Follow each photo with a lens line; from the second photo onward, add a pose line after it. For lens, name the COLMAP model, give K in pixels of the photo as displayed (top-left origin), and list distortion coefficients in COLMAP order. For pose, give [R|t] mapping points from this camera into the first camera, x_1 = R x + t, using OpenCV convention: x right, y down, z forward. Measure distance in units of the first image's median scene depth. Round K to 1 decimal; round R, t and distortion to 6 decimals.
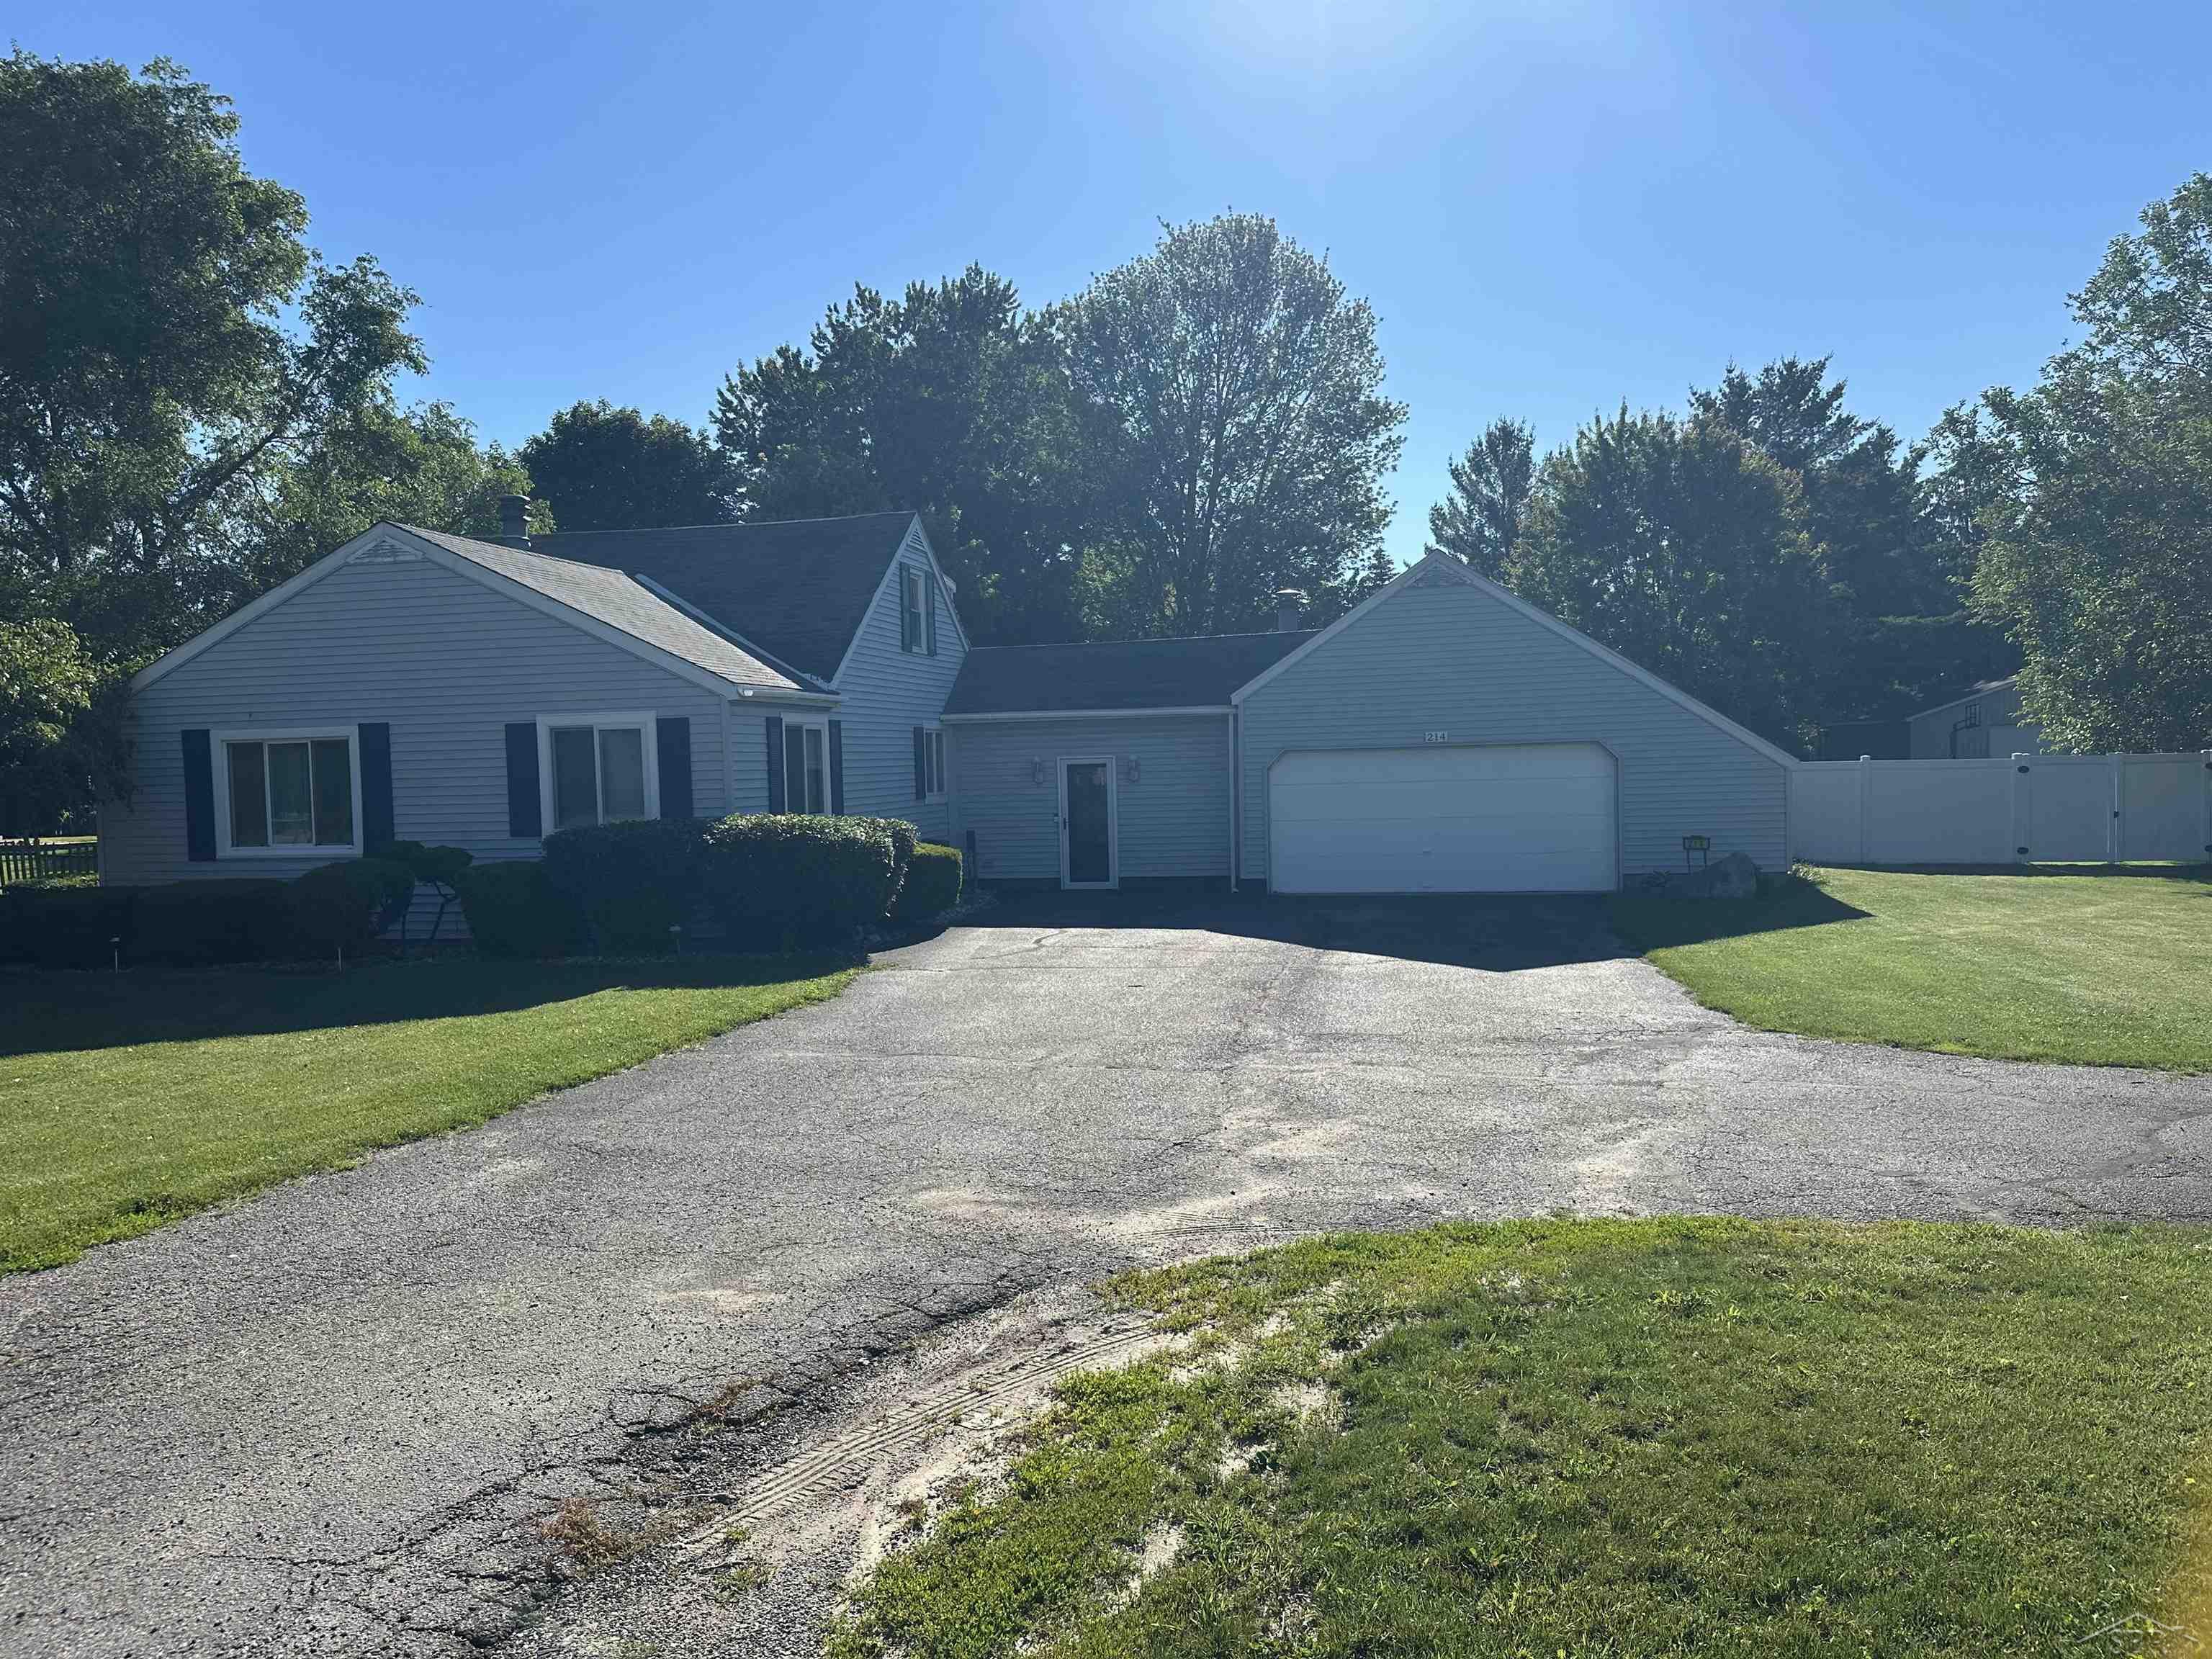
lens RADIAL K [[1578.0, 0, 1106.0], [0, 1578.0, 829.5], [0, 0, 1]] dist [0.070096, -0.098351]
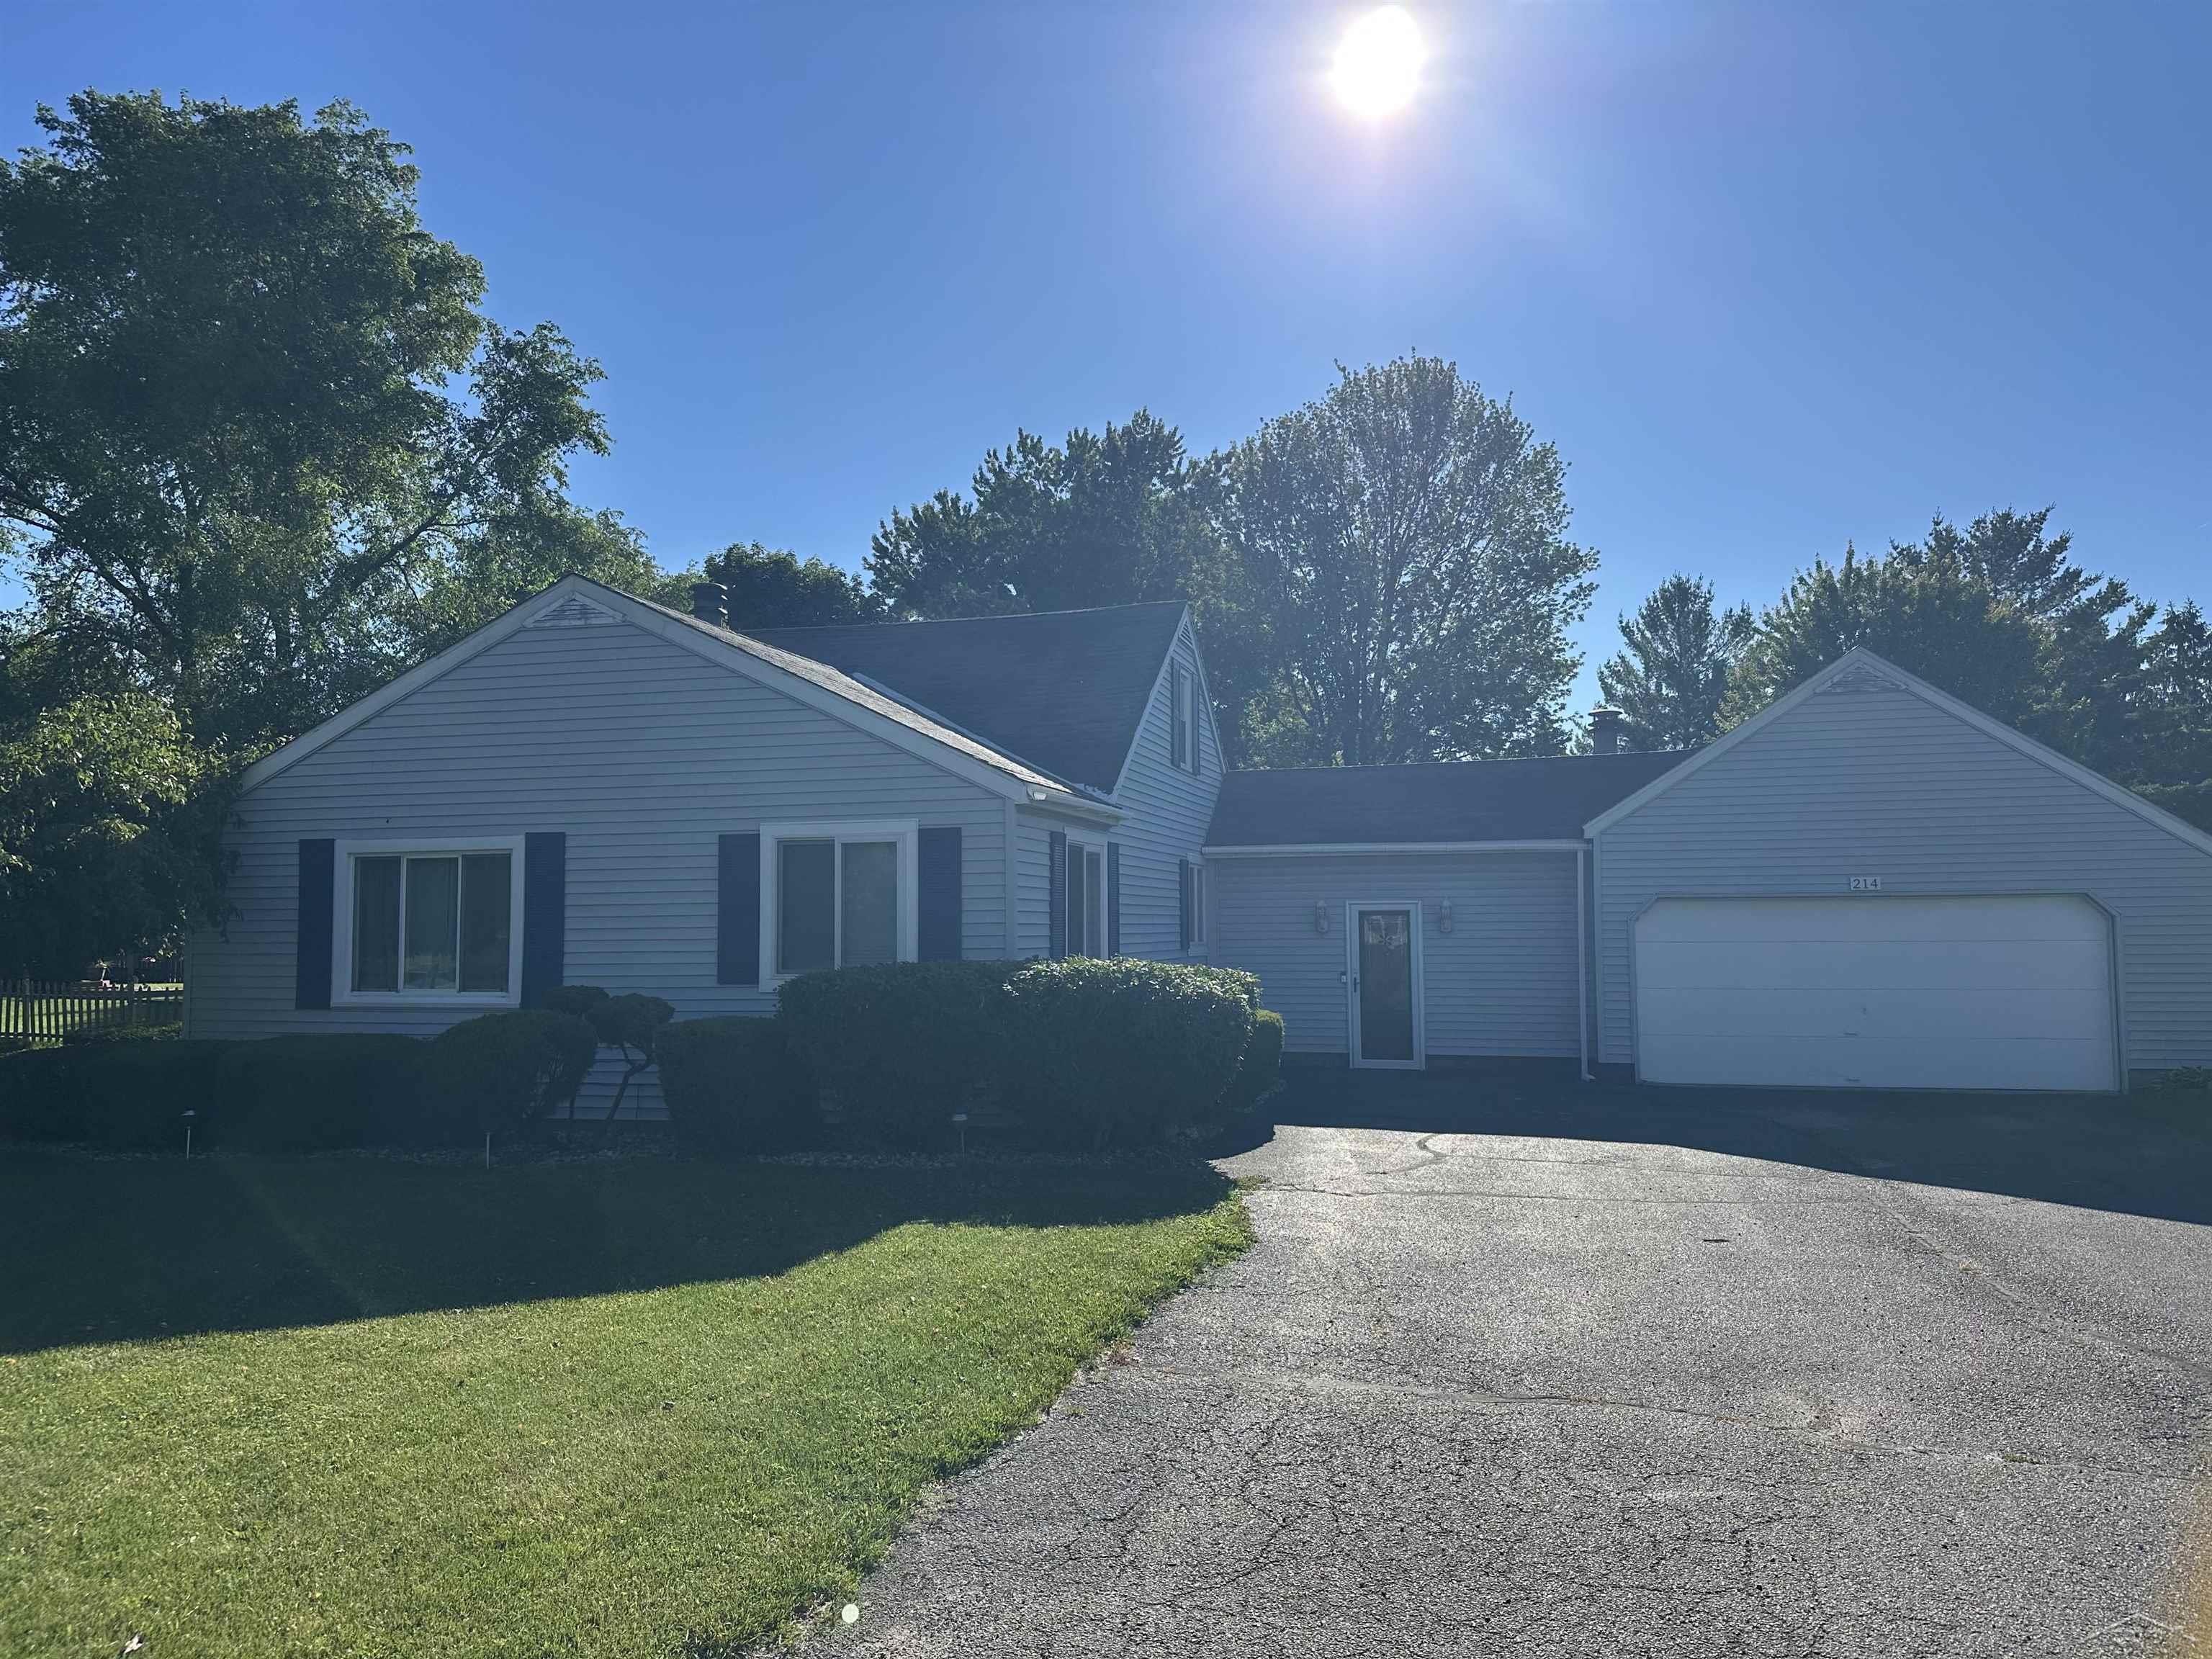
lens RADIAL K [[1547.6, 0, 1112.9], [0, 1547.6, 829.9], [0, 0, 1]] dist [0.160523, -0.292482]
pose [[0.998469, 0.015207, -0.053189, -0.100264], [-0.020877, 0.993962, -0.107721, 0.005368], [0.051229, 0.108667, 0.992757, 0.179878]]
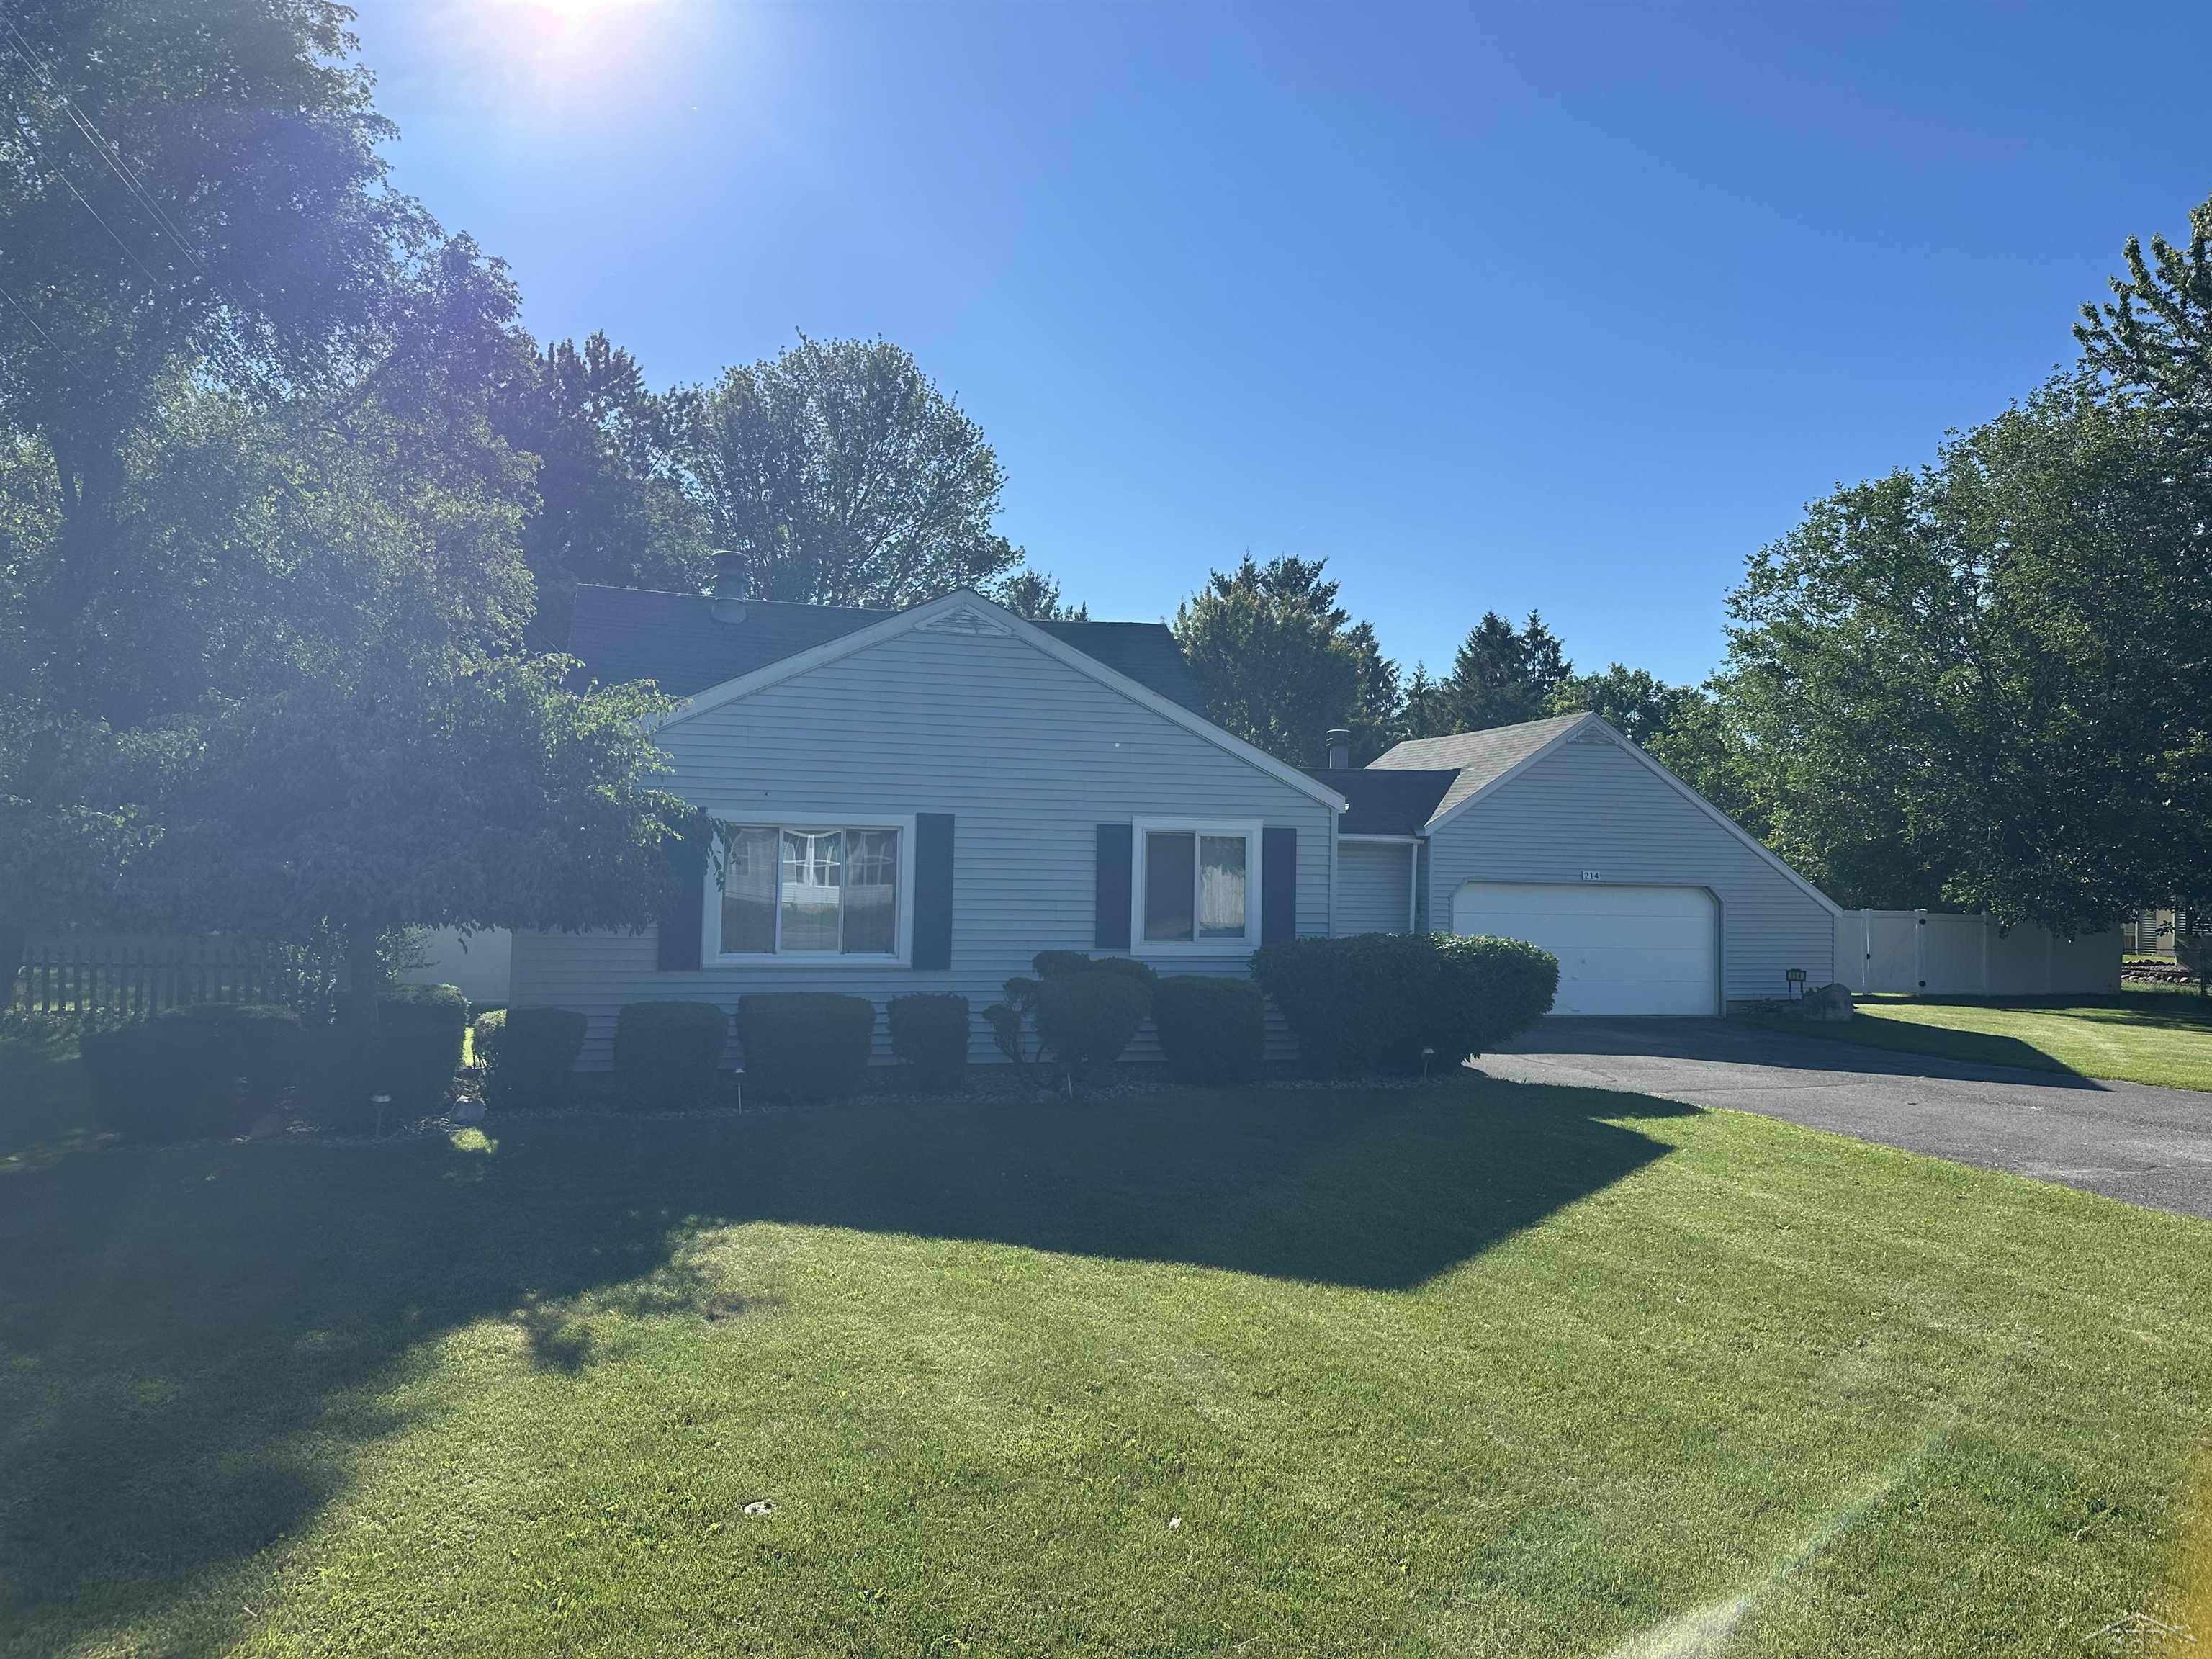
lens RADIAL K [[1543.0, 0, 1100.7], [0, 1543.0, 822.6], [0, 0, 1]] dist [0.158533, 0.000023]
pose [[0.886170, 0.057973, 0.459720, -0.525459], [-0.021550, 0.996225, -0.084088, 0.005059], [-0.462859, 0.064609, 0.884074, 0.144247]]
